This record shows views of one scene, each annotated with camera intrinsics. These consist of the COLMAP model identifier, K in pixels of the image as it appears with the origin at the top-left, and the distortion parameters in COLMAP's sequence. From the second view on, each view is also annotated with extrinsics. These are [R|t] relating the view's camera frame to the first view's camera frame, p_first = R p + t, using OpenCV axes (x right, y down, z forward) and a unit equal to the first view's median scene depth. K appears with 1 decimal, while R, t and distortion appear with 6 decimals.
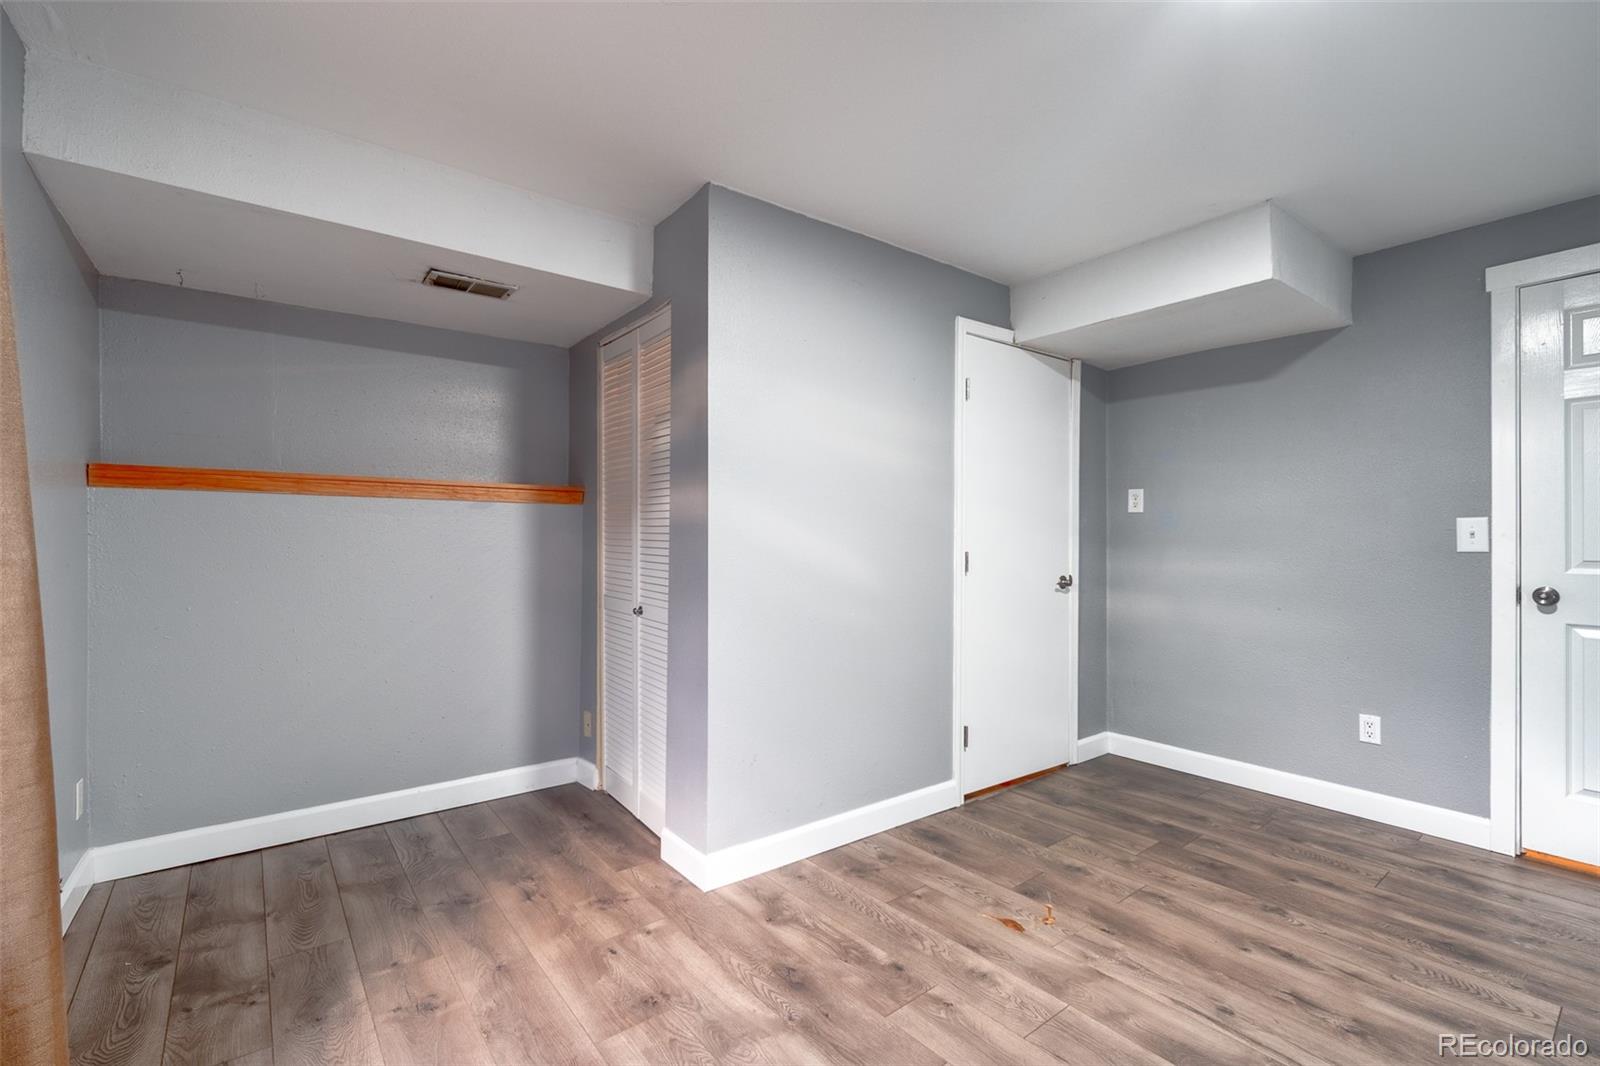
lens RADIAL K [[690.3, 0, 788.4], [0, 690.3, 521.7], [0, 0, 1]] dist [0.000038, 0.000942]
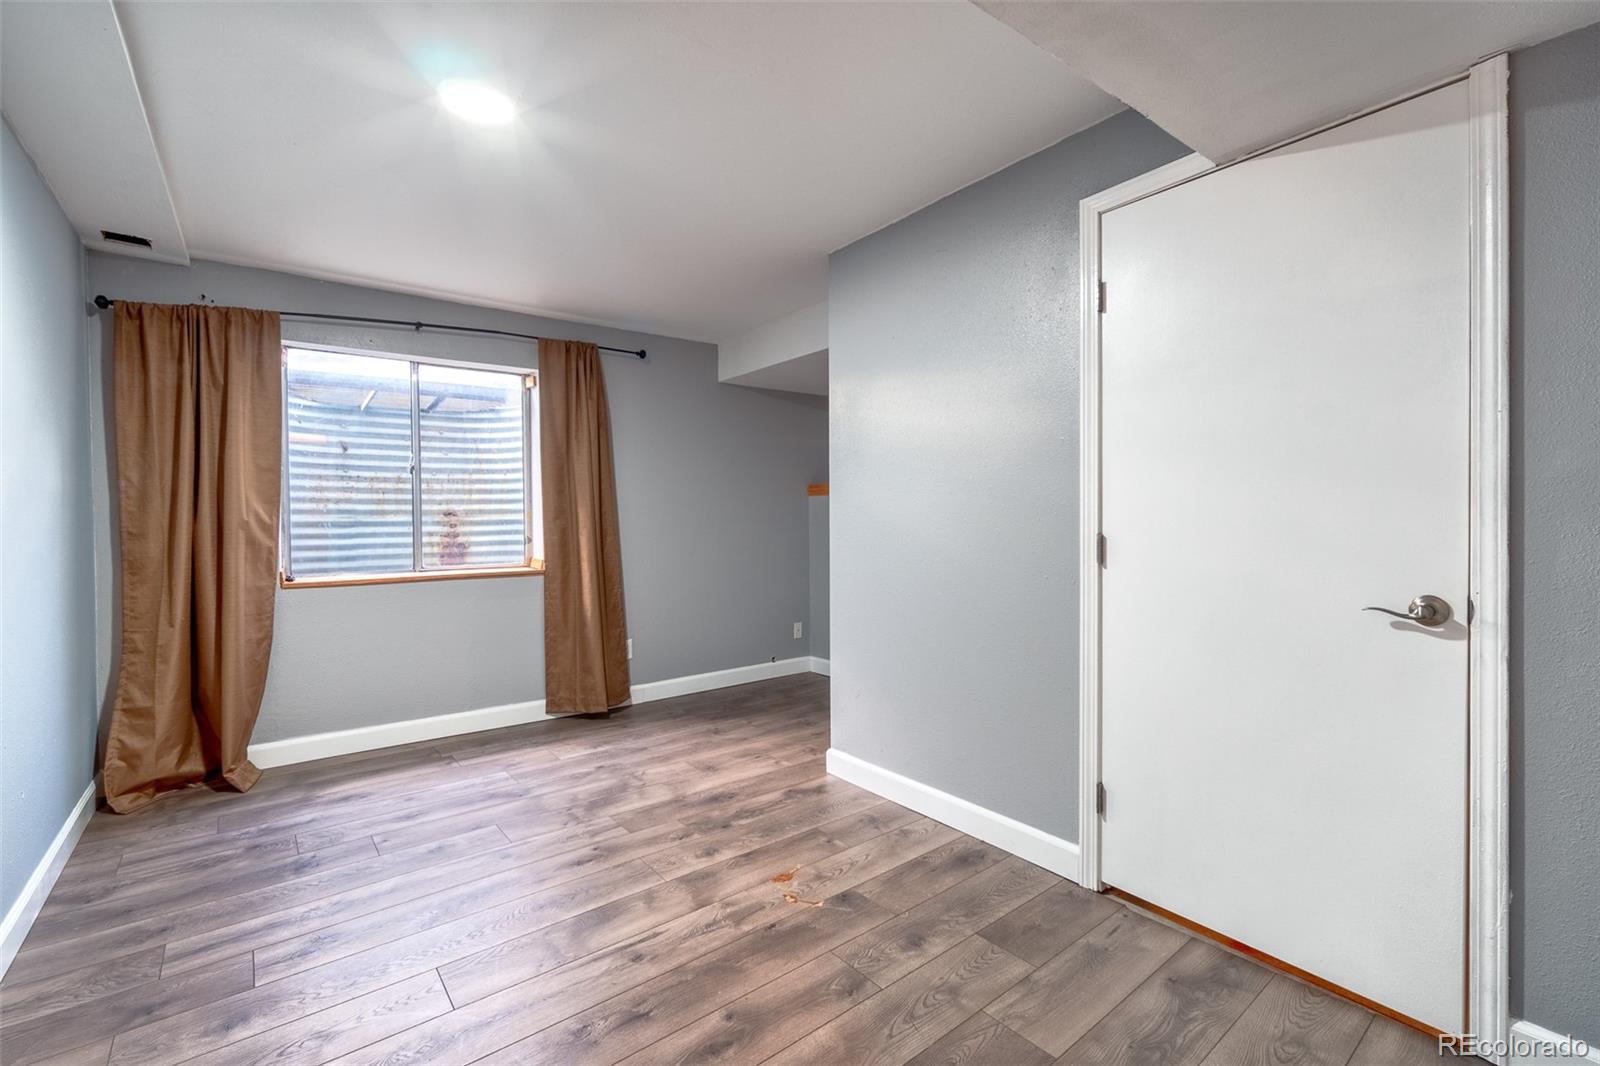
lens RADIAL K [[690.3, 0, 788.4], [0, 690.3, 521.7], [0, 0, 1]] dist [0.000038, 0.000942]
pose [[0.010551, -0.003014, -0.999940, 1.416761], [0.035000, 0.999384, -0.002643, 0.039309], [0.999332, -0.034970, 0.010650, 1.036895]]
